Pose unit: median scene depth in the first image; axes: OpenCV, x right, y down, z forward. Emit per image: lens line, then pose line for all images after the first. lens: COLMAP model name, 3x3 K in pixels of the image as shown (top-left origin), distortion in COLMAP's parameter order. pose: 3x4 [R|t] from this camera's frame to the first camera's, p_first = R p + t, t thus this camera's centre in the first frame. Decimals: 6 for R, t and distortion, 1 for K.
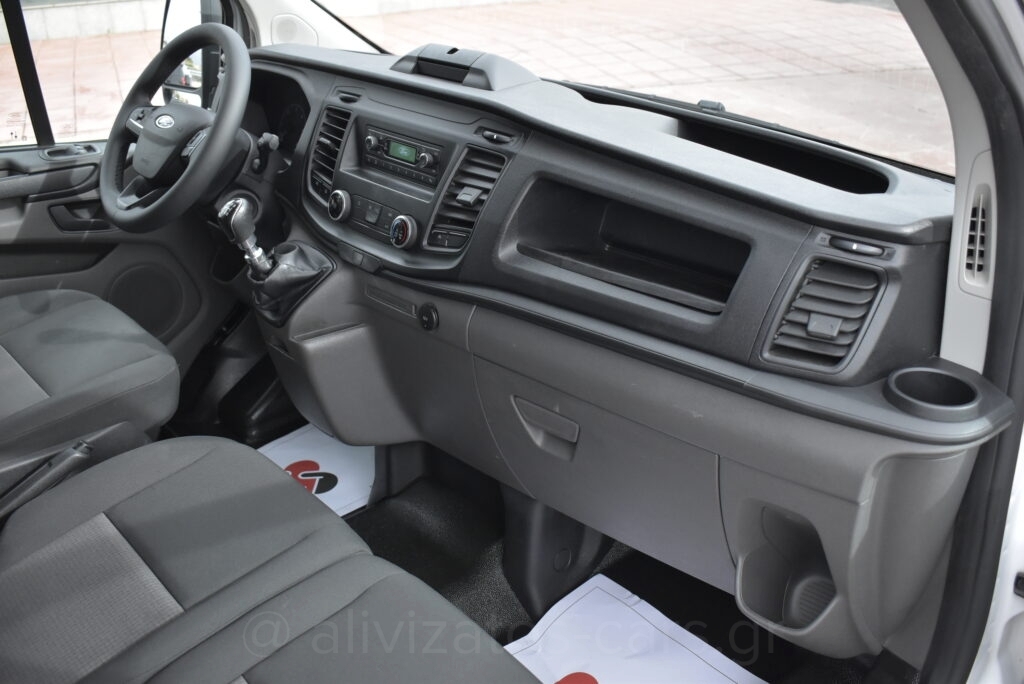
lens RADIAL K [[1027.7, 0, 520.8], [0, 1027.7, 338.6], [0, 0, 1]] dist [-0.037553, 0.000000]
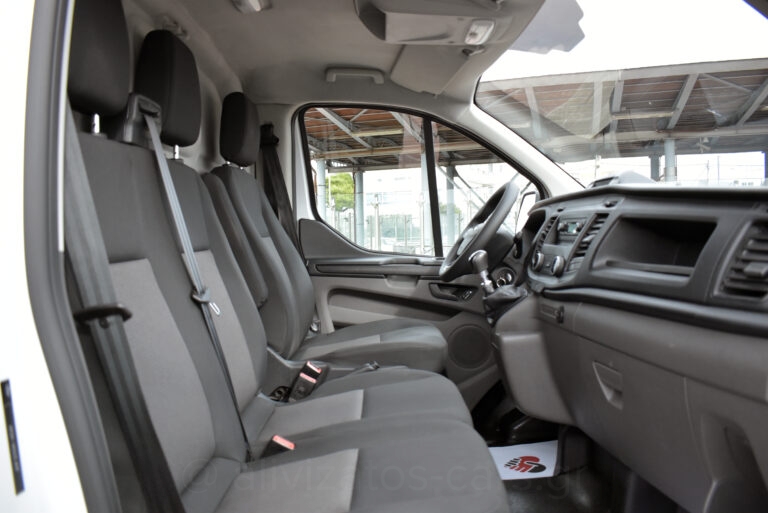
lens RADIAL K [[618.2, 0, 383.4], [0, 618.2, 255.8], [0, 0, 1]] dist [-0.070726, -0.032824]
pose [[0.761111, 0.029250, -0.647962, 0.287693], [-0.271092, 0.921891, -0.276815, 0.212271], [0.589253, 0.386344, 0.709591, 0.111159]]
